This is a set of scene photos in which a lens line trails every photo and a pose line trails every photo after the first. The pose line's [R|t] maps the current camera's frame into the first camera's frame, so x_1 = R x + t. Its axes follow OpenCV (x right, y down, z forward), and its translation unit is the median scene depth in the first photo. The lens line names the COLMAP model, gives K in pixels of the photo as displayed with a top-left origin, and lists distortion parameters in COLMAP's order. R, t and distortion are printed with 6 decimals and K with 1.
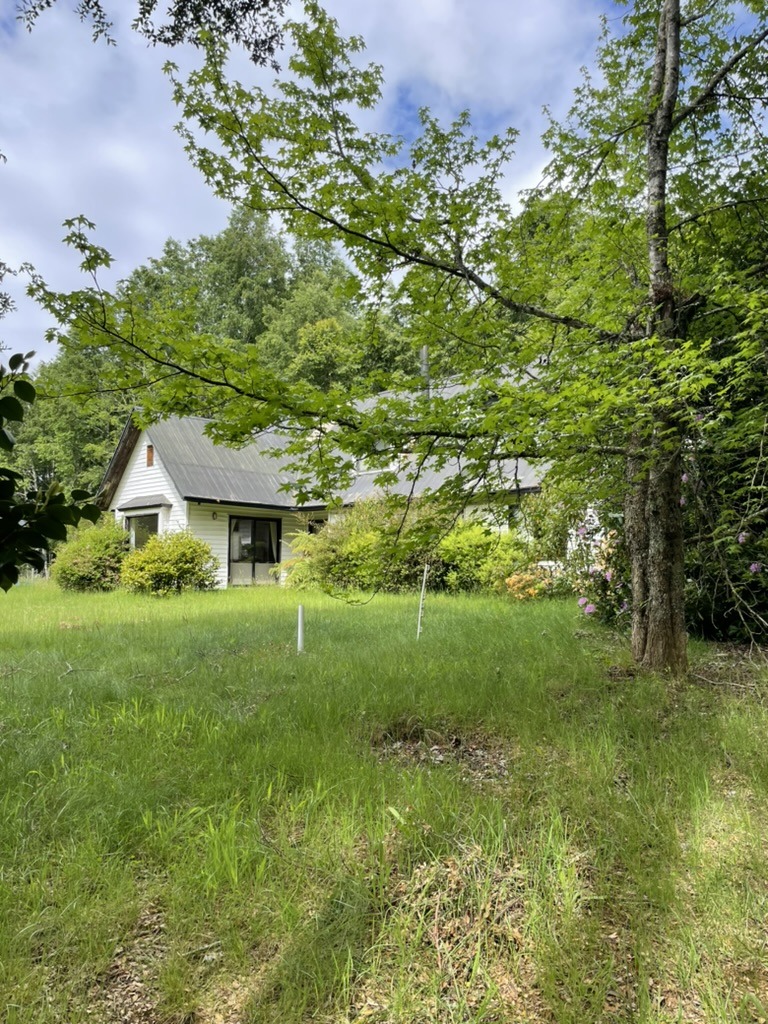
lens RADIAL K [[767.0, 0, 389.3], [0, 767.0, 522.5], [0, 0, 1]] dist [0.085752, -0.116388]
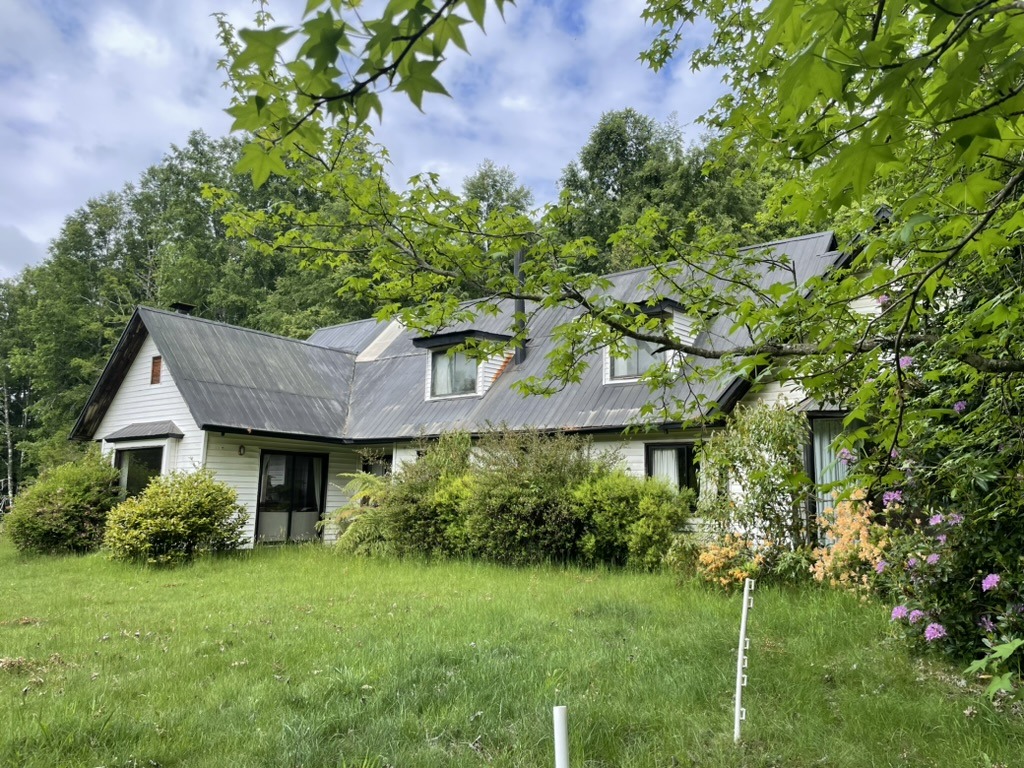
lens RADIAL K [[767.0, 0, 530.0], [0, 767.0, 381.7], [0, 0, 1]] dist [0.085752, -0.116388]
pose [[0.987090, 0.026311, 0.157988, -0.070835], [-0.012177, 0.995888, -0.089772, -0.011124], [-0.159701, 0.086689, 0.983352, 0.202278]]
